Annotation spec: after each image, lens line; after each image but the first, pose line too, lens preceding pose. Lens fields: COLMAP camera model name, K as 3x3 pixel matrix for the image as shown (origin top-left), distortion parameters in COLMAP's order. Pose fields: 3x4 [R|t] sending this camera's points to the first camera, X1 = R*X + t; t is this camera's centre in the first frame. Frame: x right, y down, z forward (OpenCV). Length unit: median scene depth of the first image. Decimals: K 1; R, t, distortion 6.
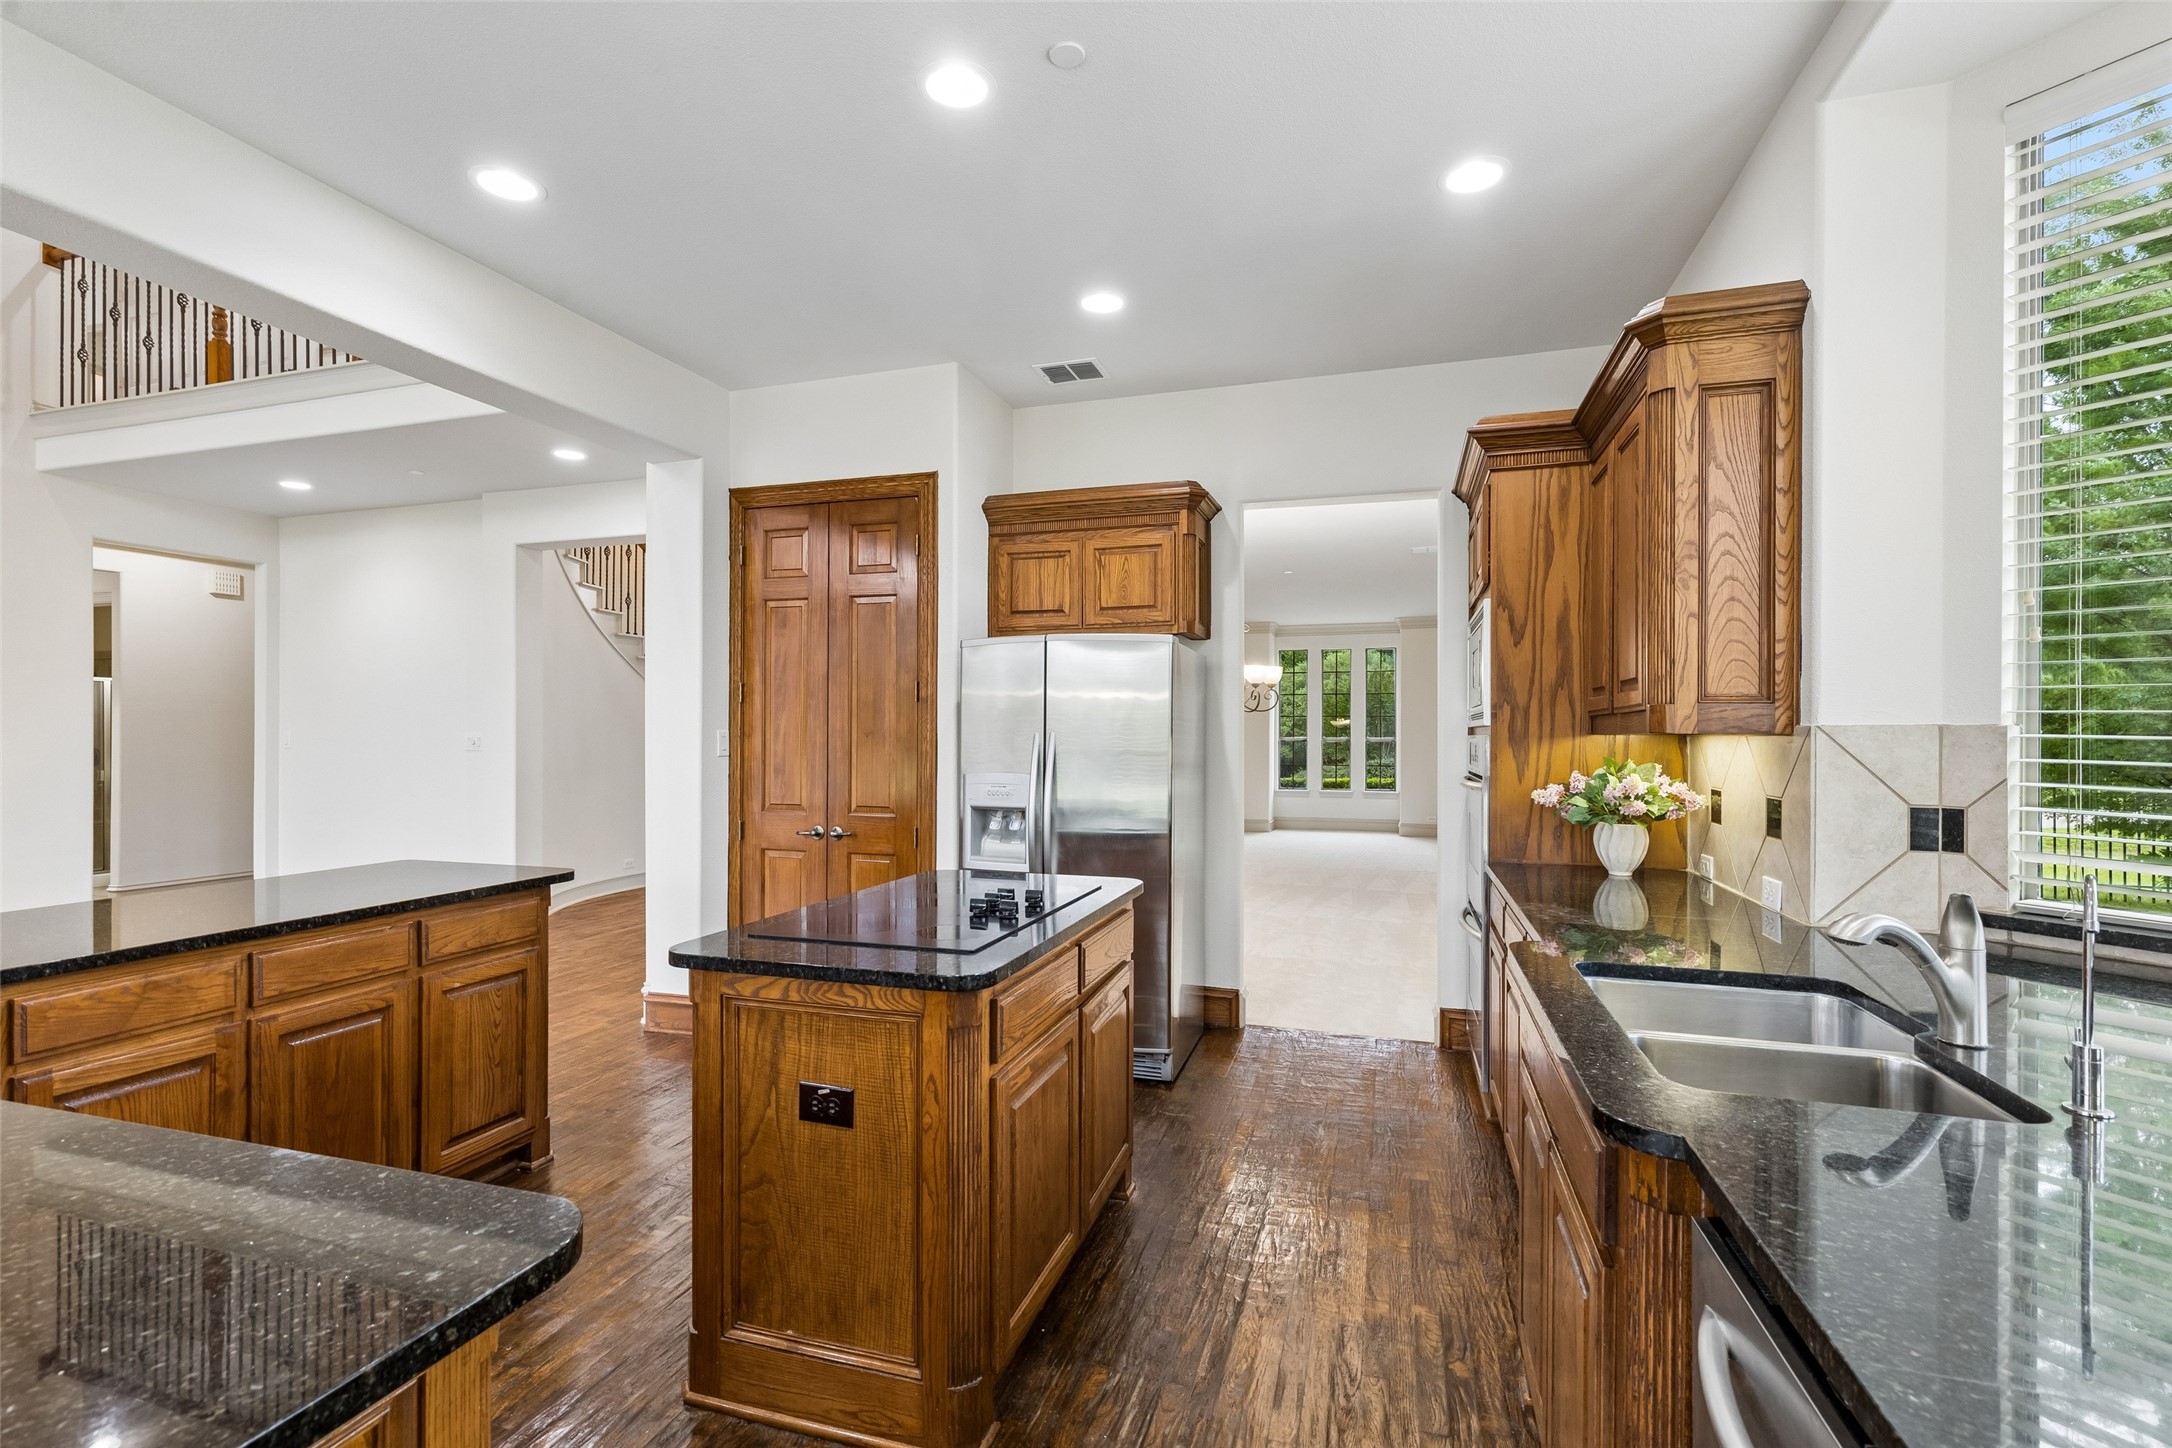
lens RADIAL K [[982.3, 0, 1085.0], [0, 982.3, 737.2], [0, 0, 1]] dist [0.003029, -0.000126]
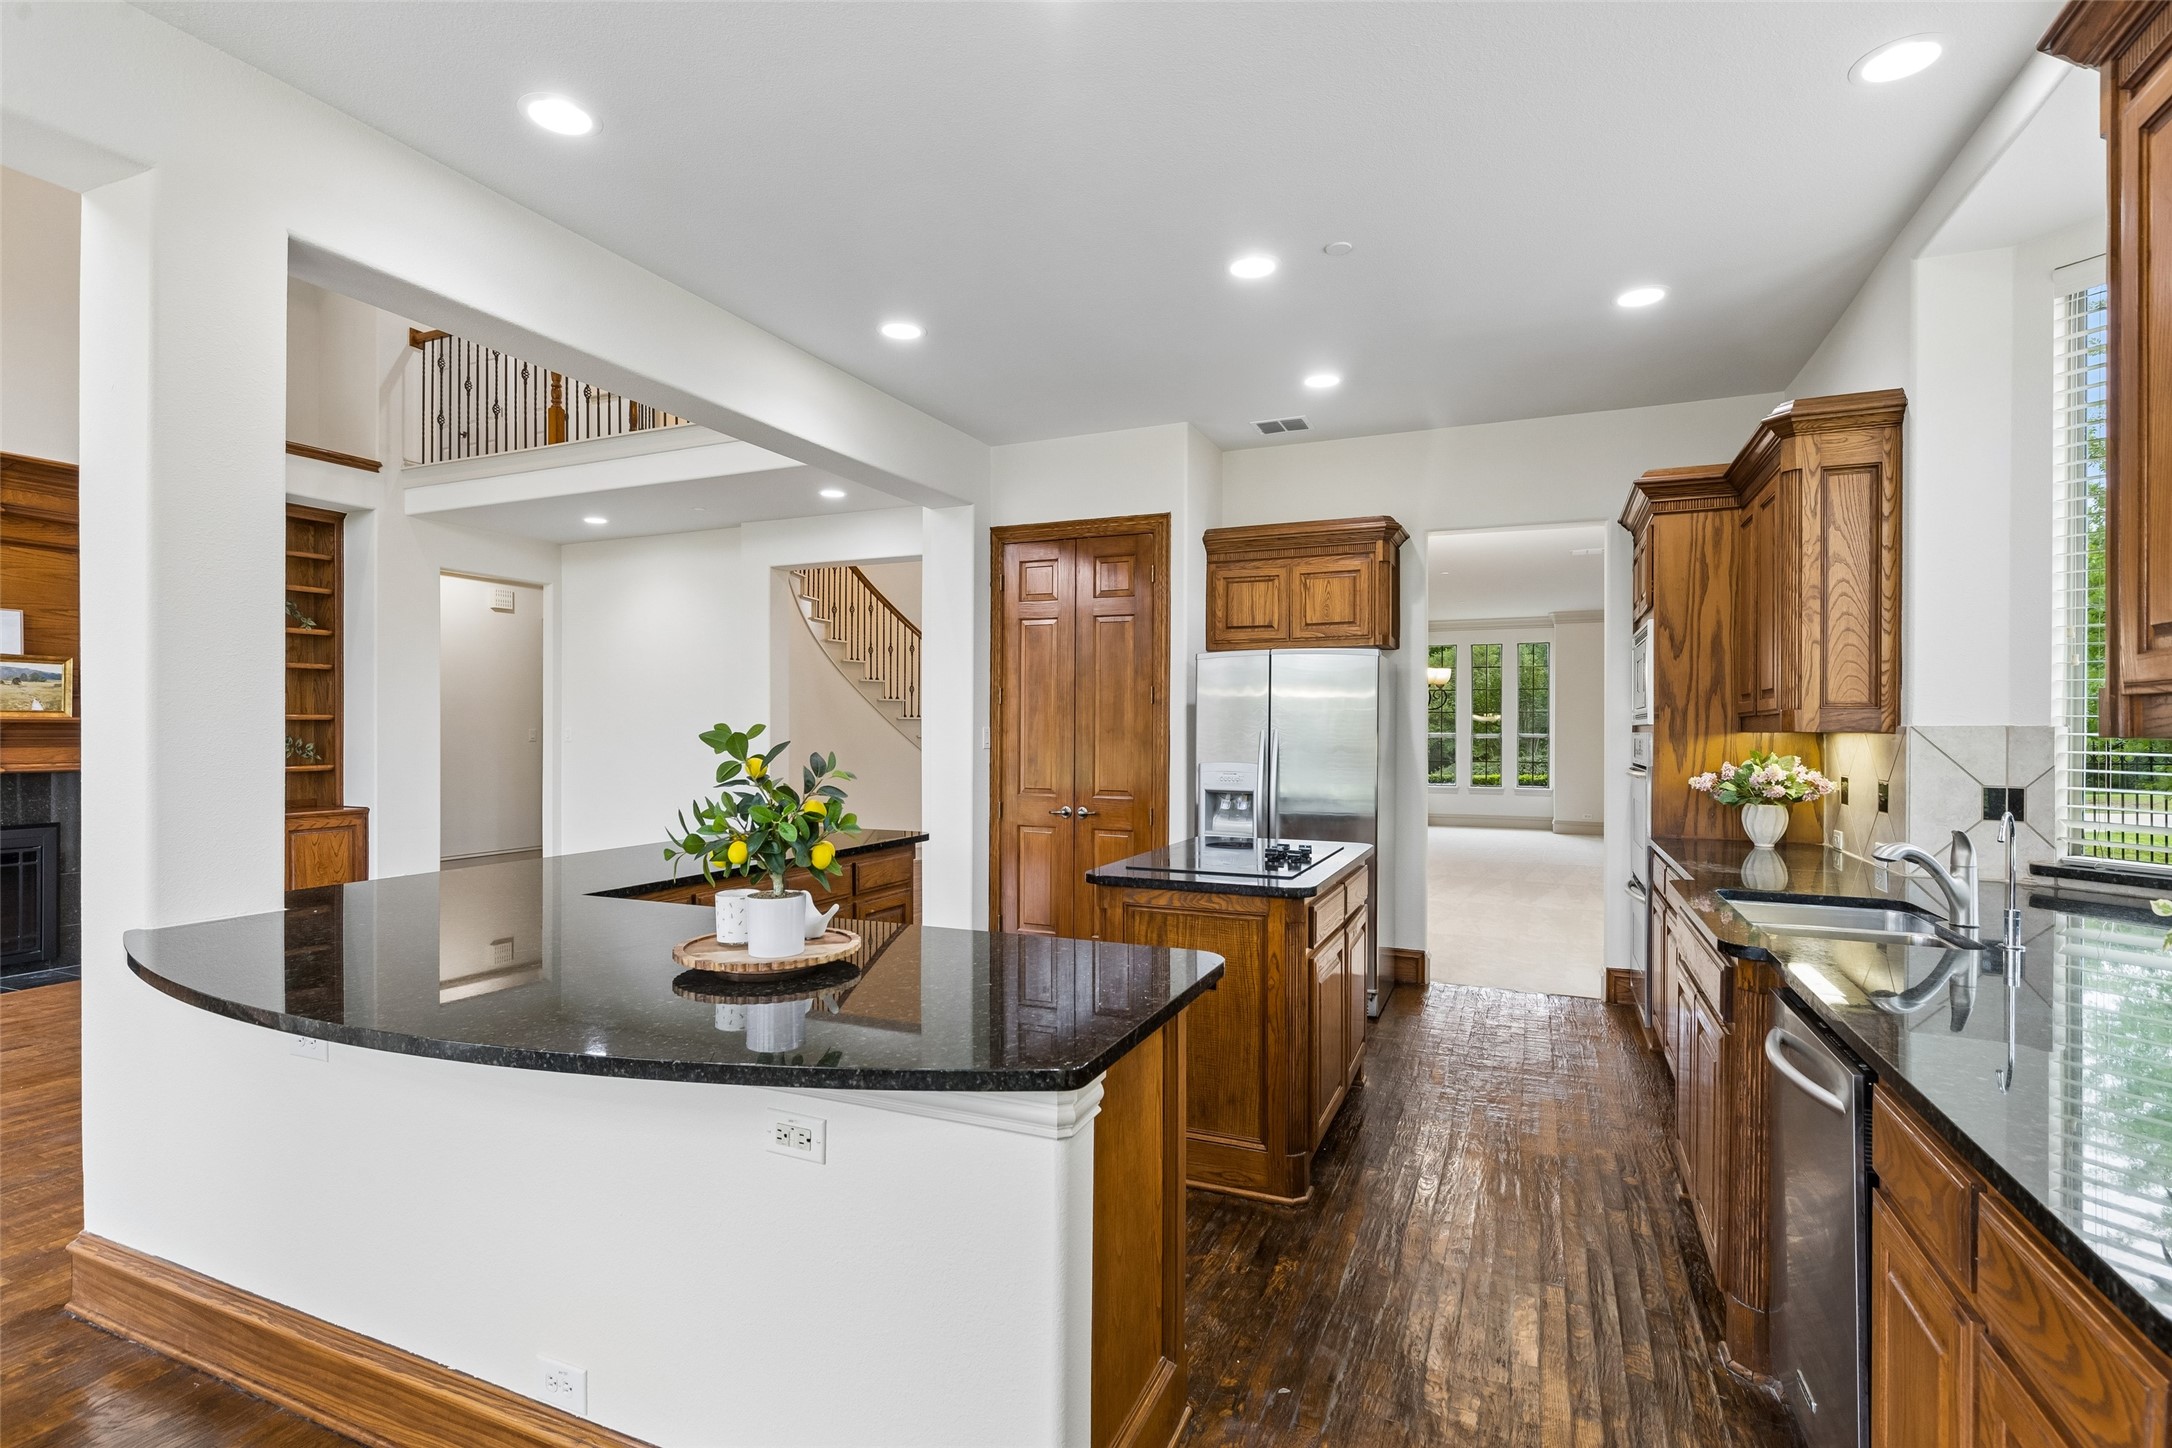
lens RADIAL K [[1037.7, 0, 1085.7], [0, 1037.7, 732.5], [0, 0, 1]] dist [-0.003823, 0.000109]
pose [[0.994360, 0.001633, -0.106043, -0.151051], [-0.001635, 0.999999, 0.000064, -0.000996], [0.106043, 0.000110, 0.994362, -0.352228]]
